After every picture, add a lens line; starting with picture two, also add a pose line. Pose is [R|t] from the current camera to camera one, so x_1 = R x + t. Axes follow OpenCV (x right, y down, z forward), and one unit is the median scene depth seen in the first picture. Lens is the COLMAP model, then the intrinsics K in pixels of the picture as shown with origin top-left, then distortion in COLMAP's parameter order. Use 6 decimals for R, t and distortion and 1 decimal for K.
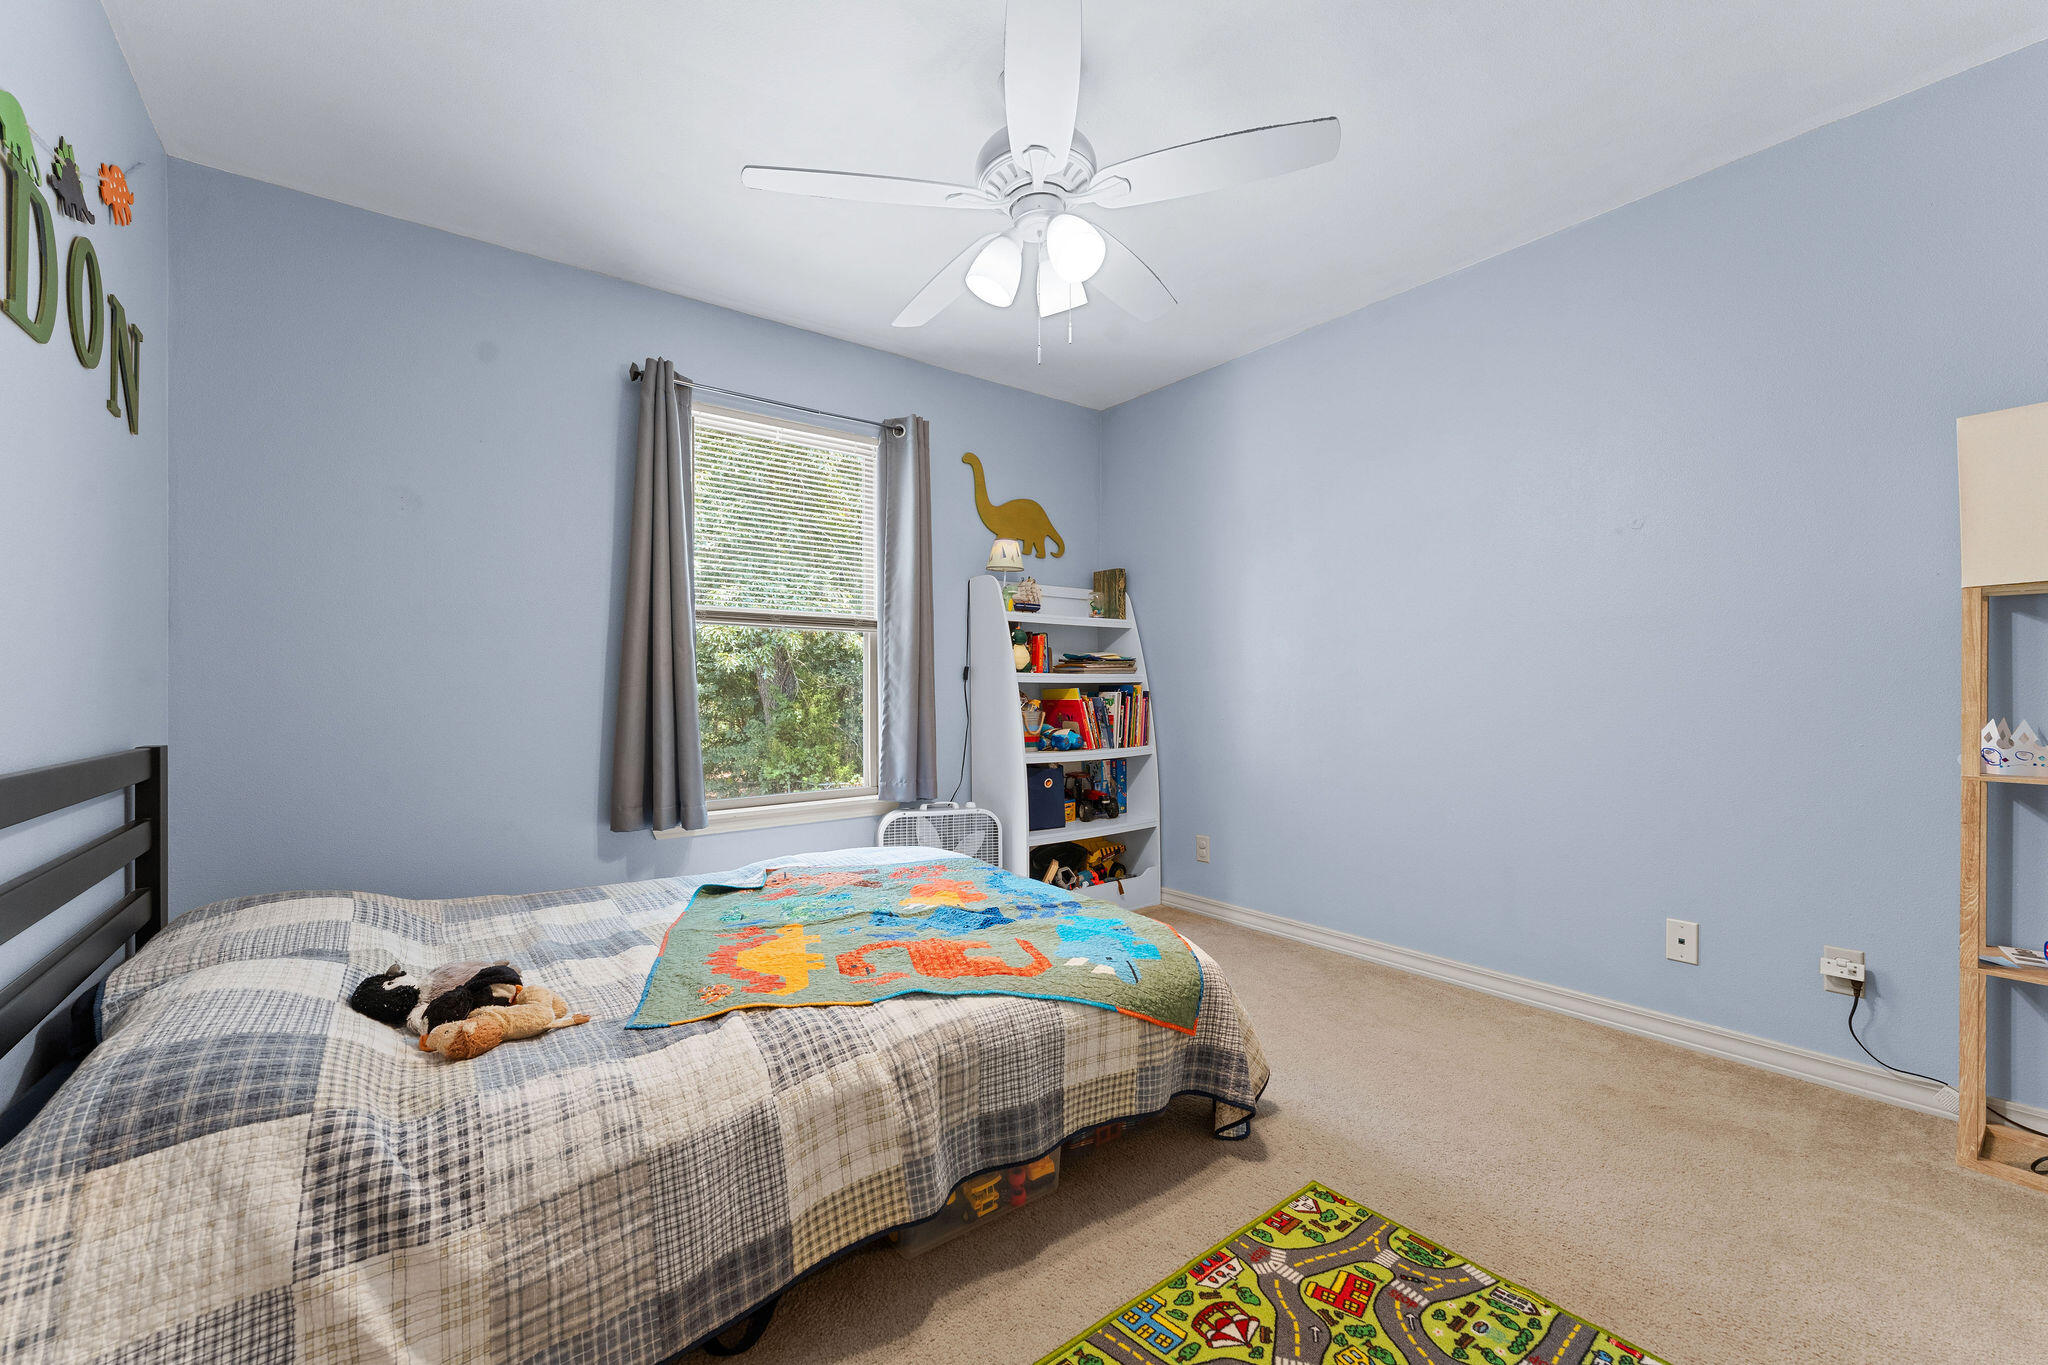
lens RADIAL K [[817.7, 0, 1027.9], [0, 817.7, 683.6], [0, 0, 1]] dist [-0.001515, -0.000399]
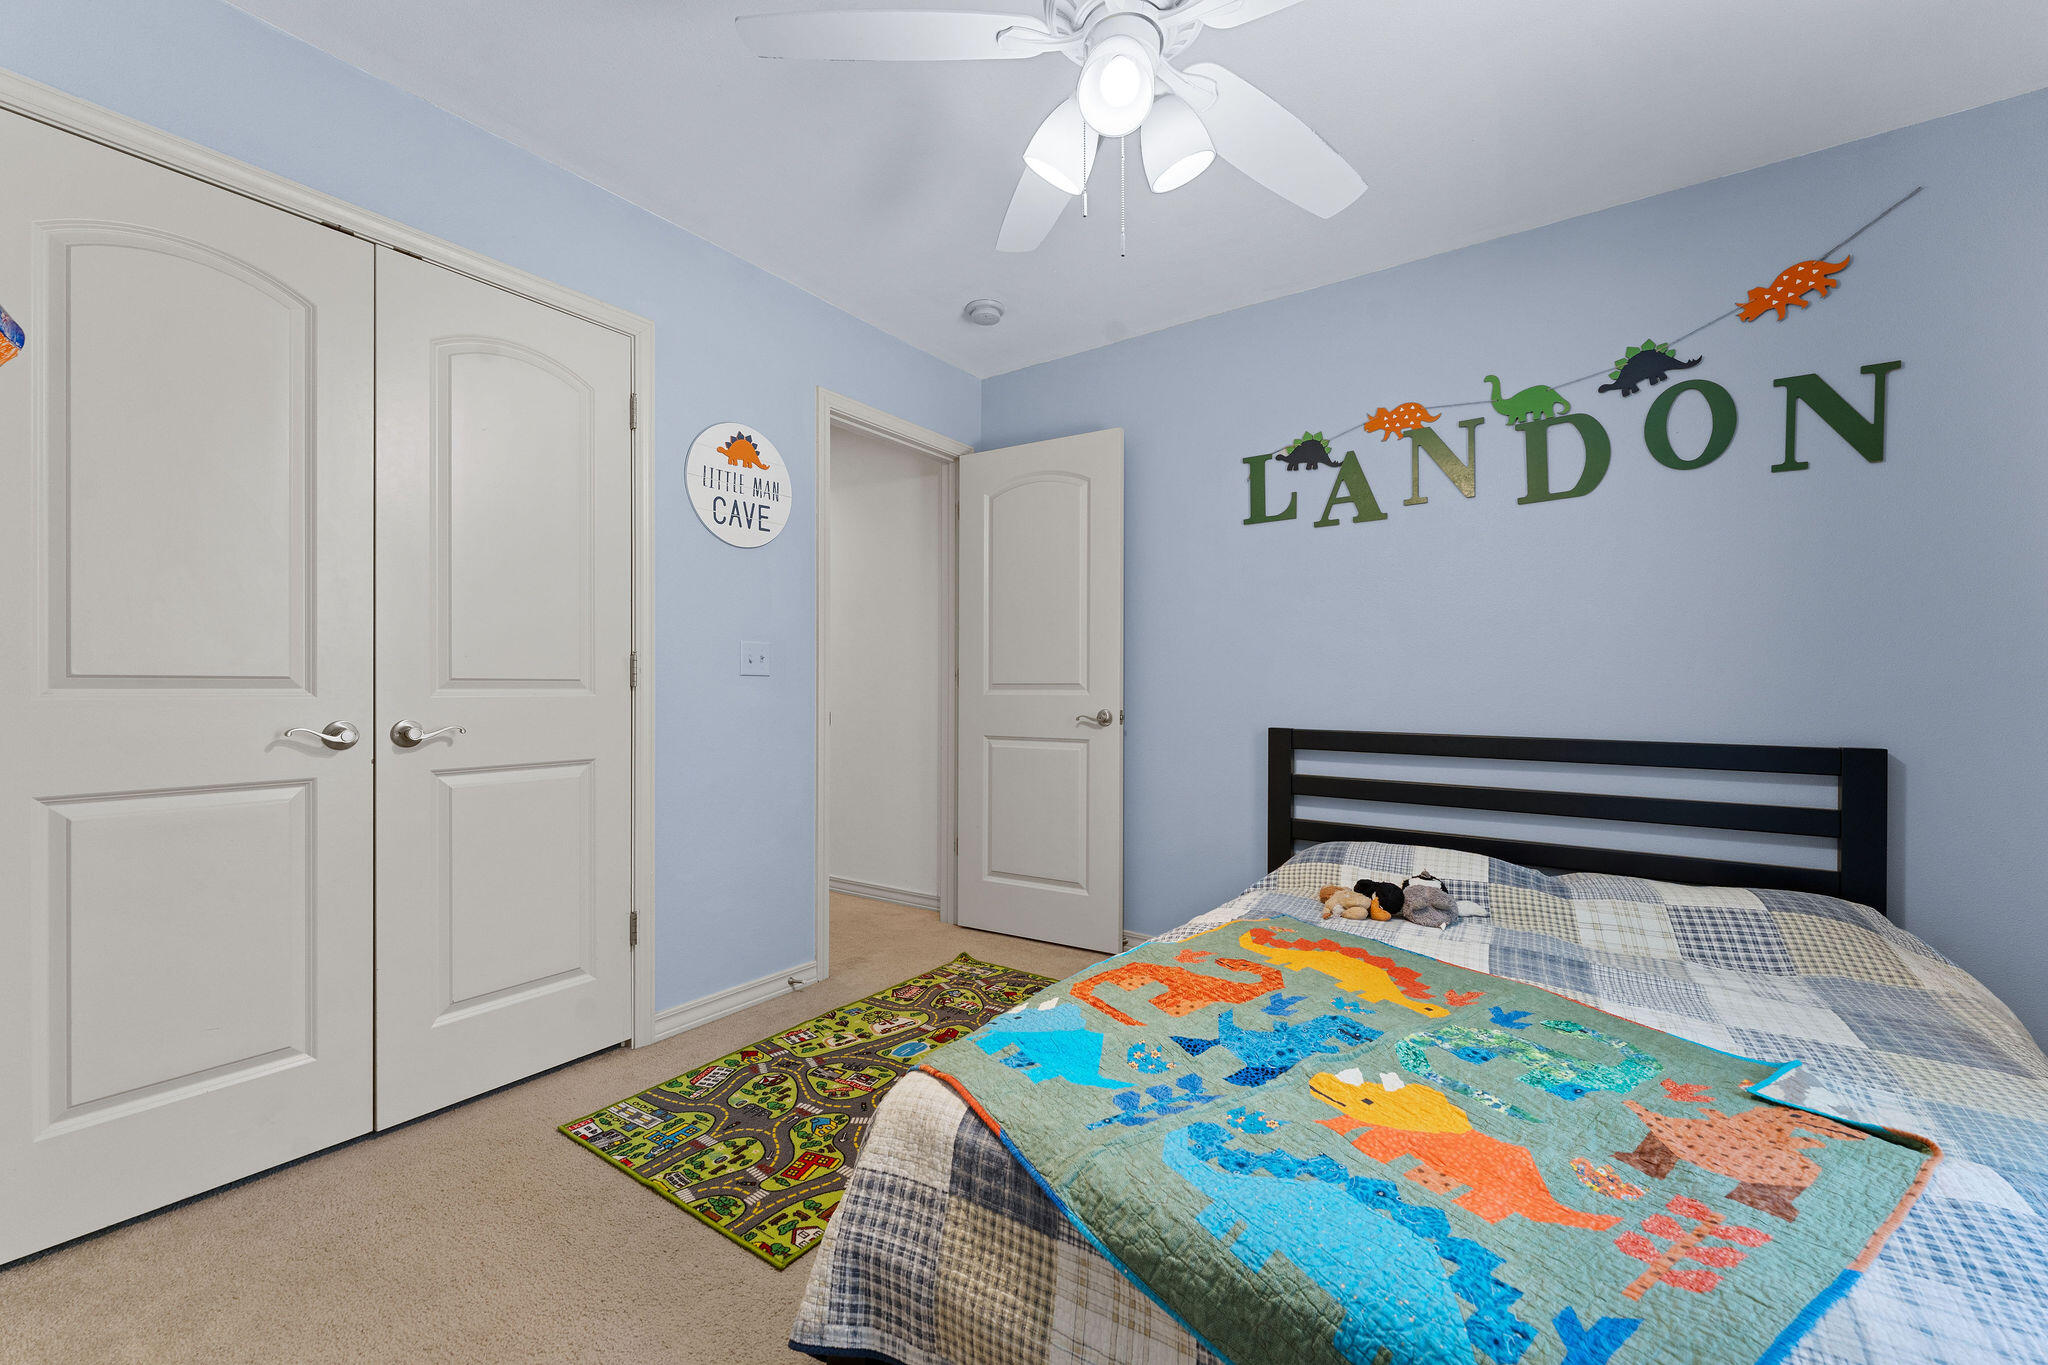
lens RADIAL K [[817.7, 0, 1024.5], [0, 817.7, 693.1], [0, 0, 1]] dist [-0.001515, -0.000399]
pose [[-0.958592, 0.004765, -0.284744, 0.401172], [0.007819, 0.999923, -0.009590, 0.009383], [0.284677, -0.011420, -0.958556, 2.215058]]
